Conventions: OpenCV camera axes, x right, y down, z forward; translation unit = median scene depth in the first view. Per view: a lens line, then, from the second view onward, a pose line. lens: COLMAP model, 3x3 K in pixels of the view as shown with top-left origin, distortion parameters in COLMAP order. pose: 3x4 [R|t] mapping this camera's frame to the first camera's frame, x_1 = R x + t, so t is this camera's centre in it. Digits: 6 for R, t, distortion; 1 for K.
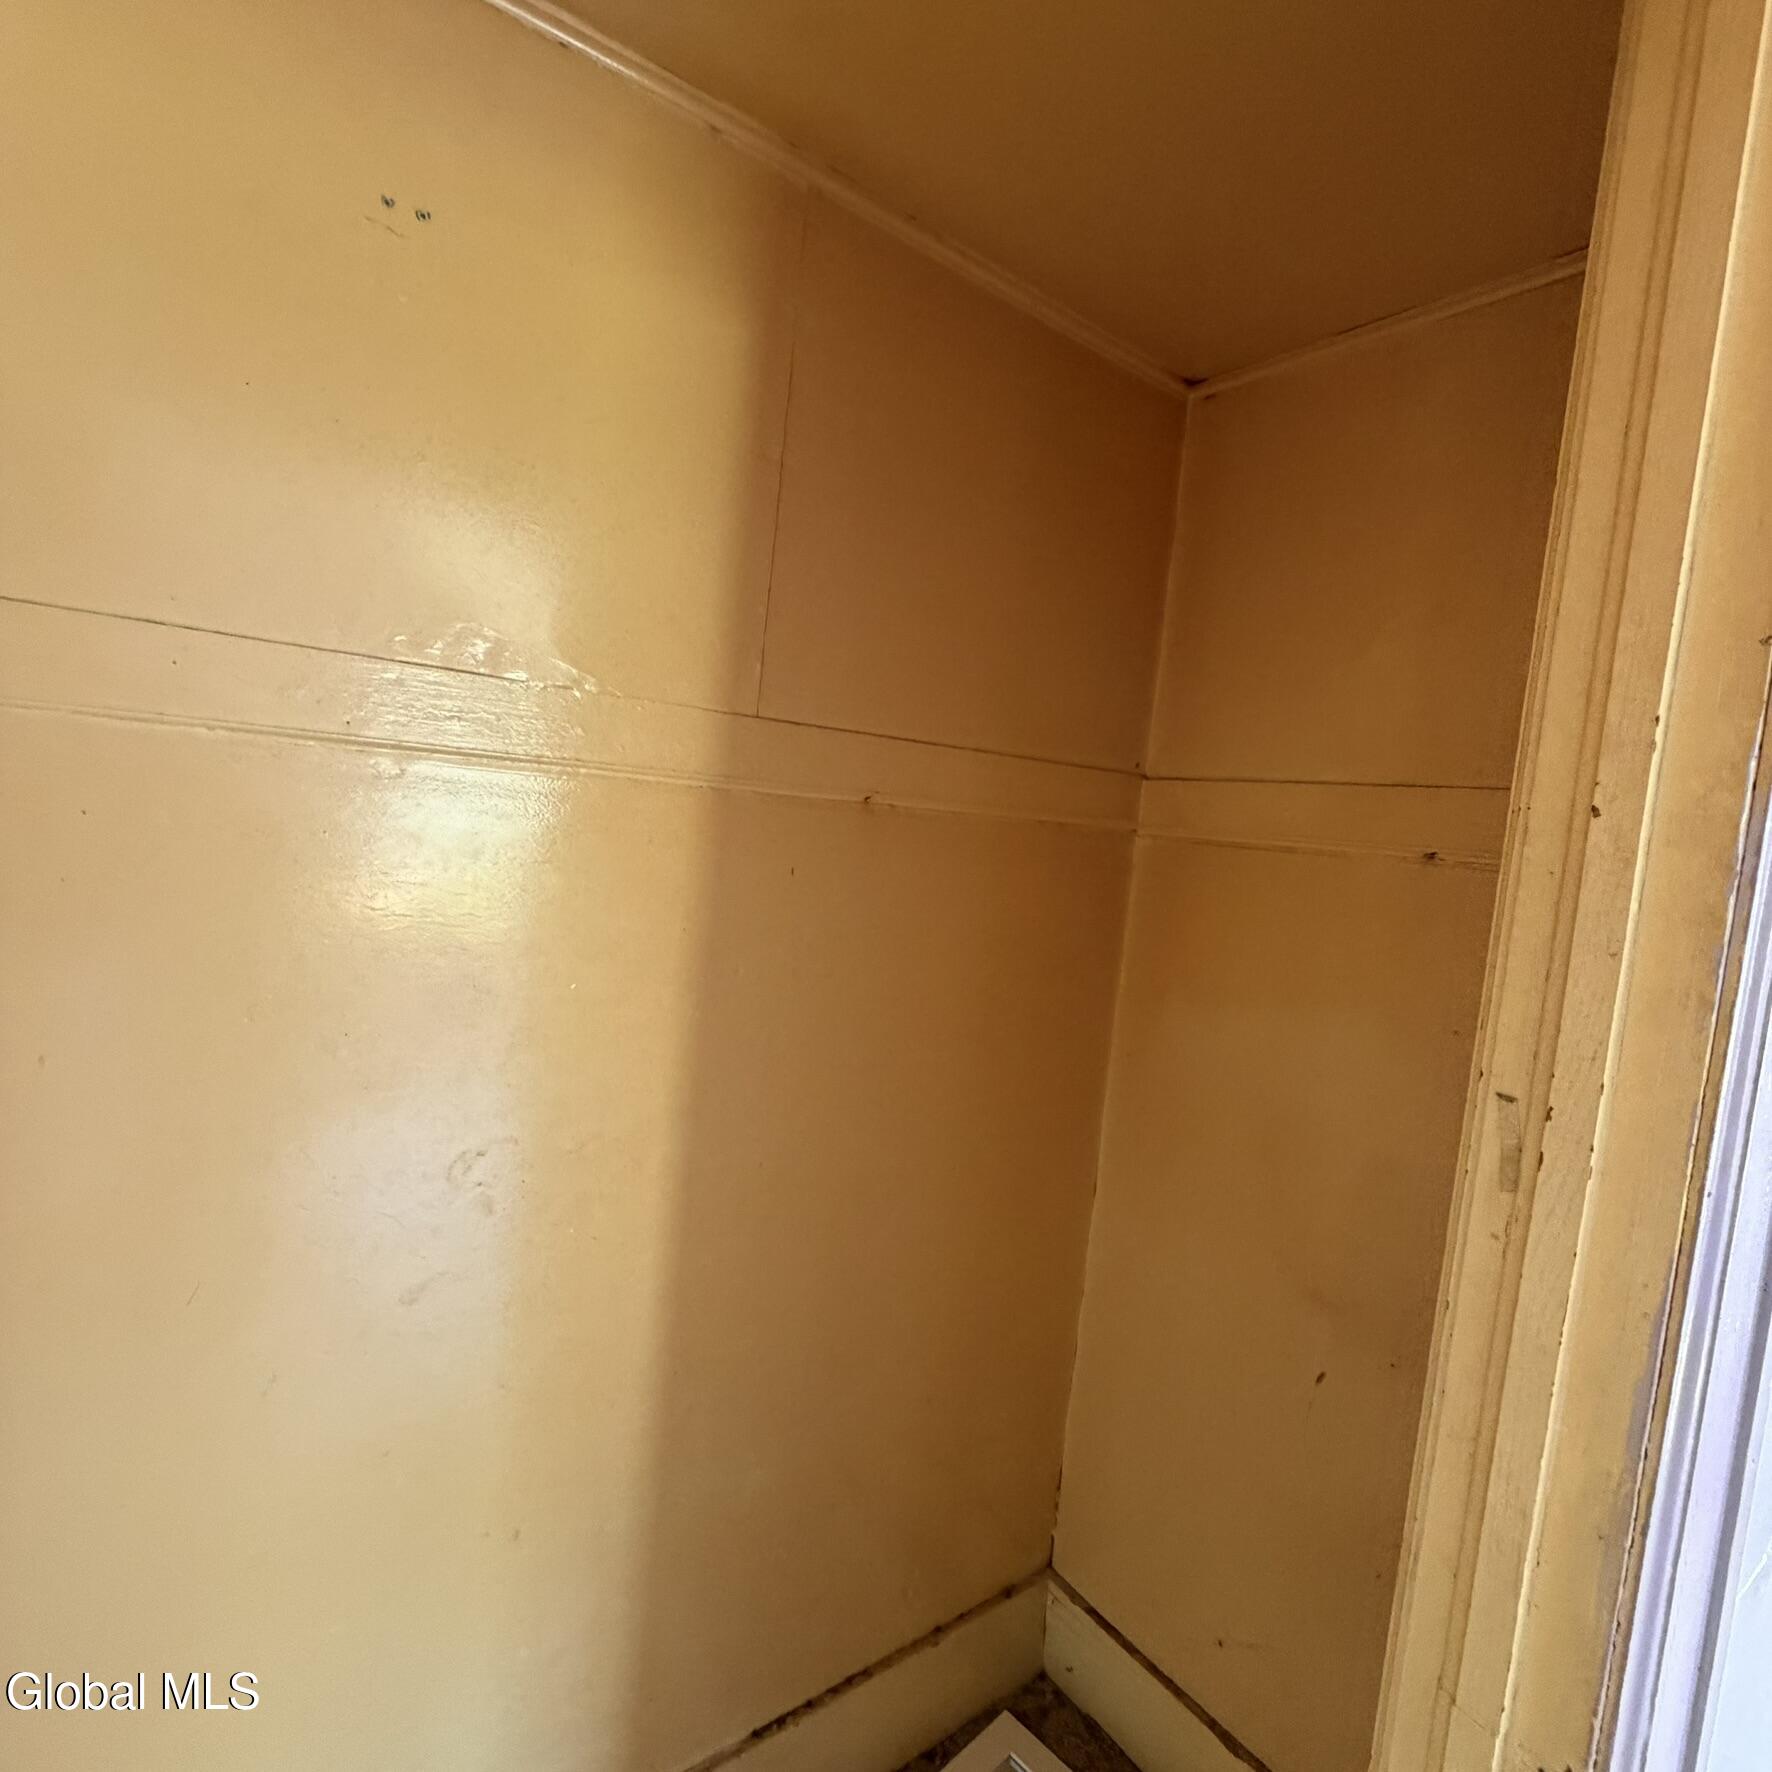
lens RADIAL K [[943.5, 0, 880.8], [0, 943.5, 882.9], [0, 0, 1]] dist [0.000085, 0.000078]
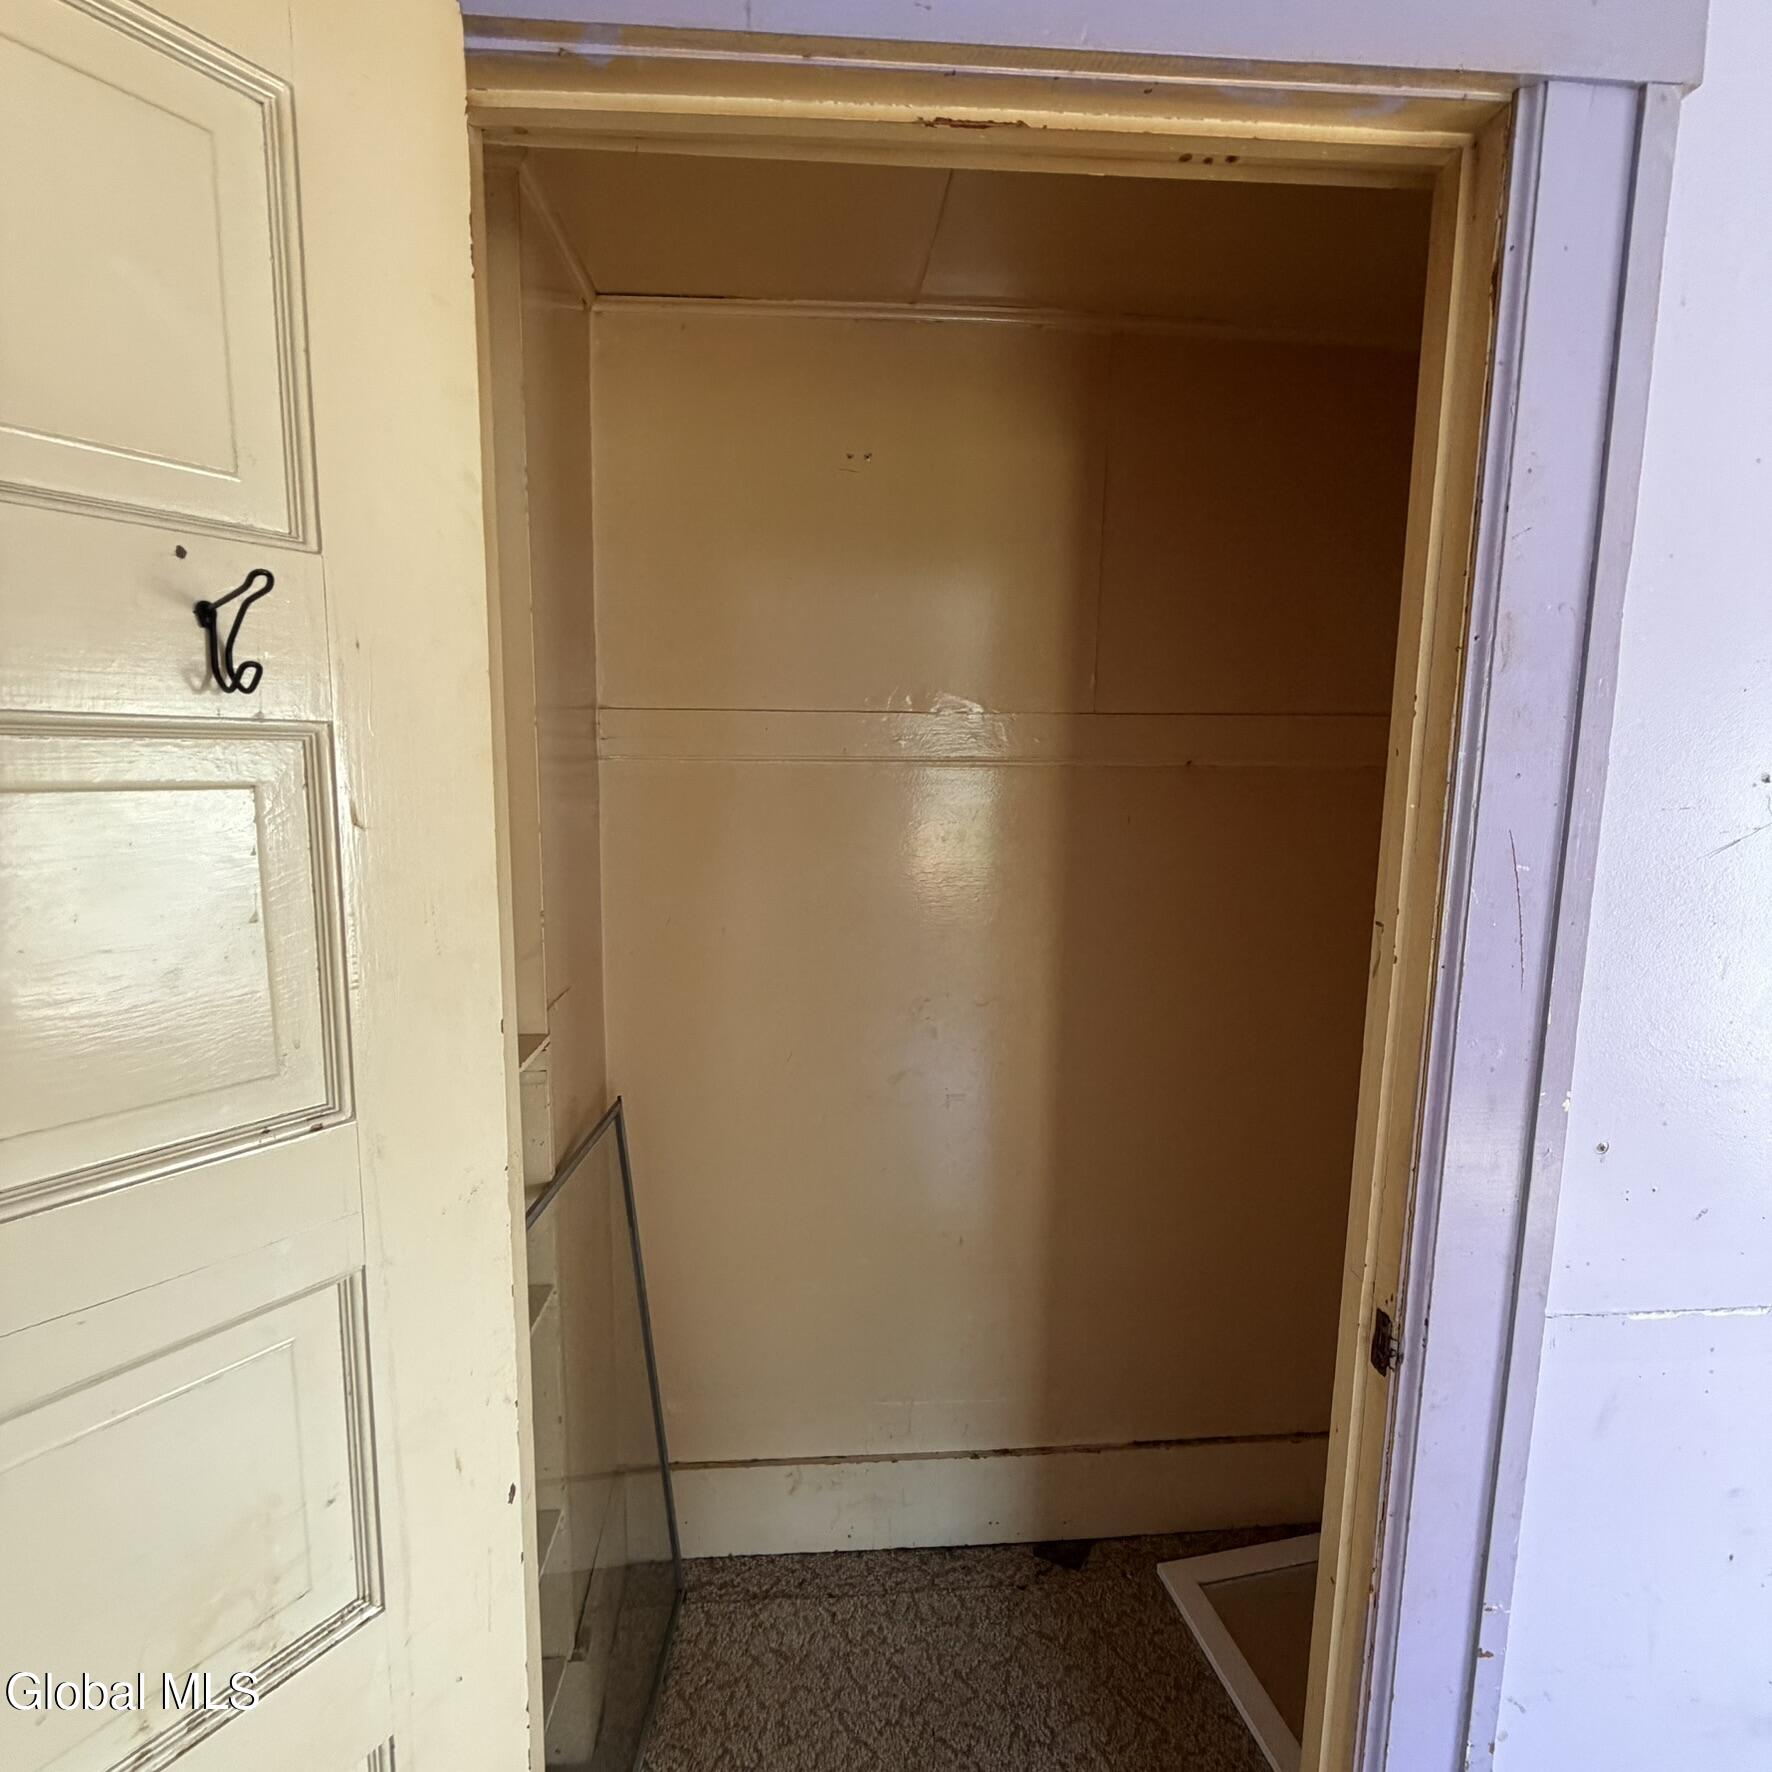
lens RADIAL K [[943.5, 0, 880.8], [0, 943.5, 882.9], [0, 0, 1]] dist [0.000085, 0.000078]
pose [[0.850424, -0.020079, -0.525715, 0.342447], [0.039520, 0.998886, 0.025779, 0.031312], [0.524612, -0.042699, 0.850270, -0.398997]]
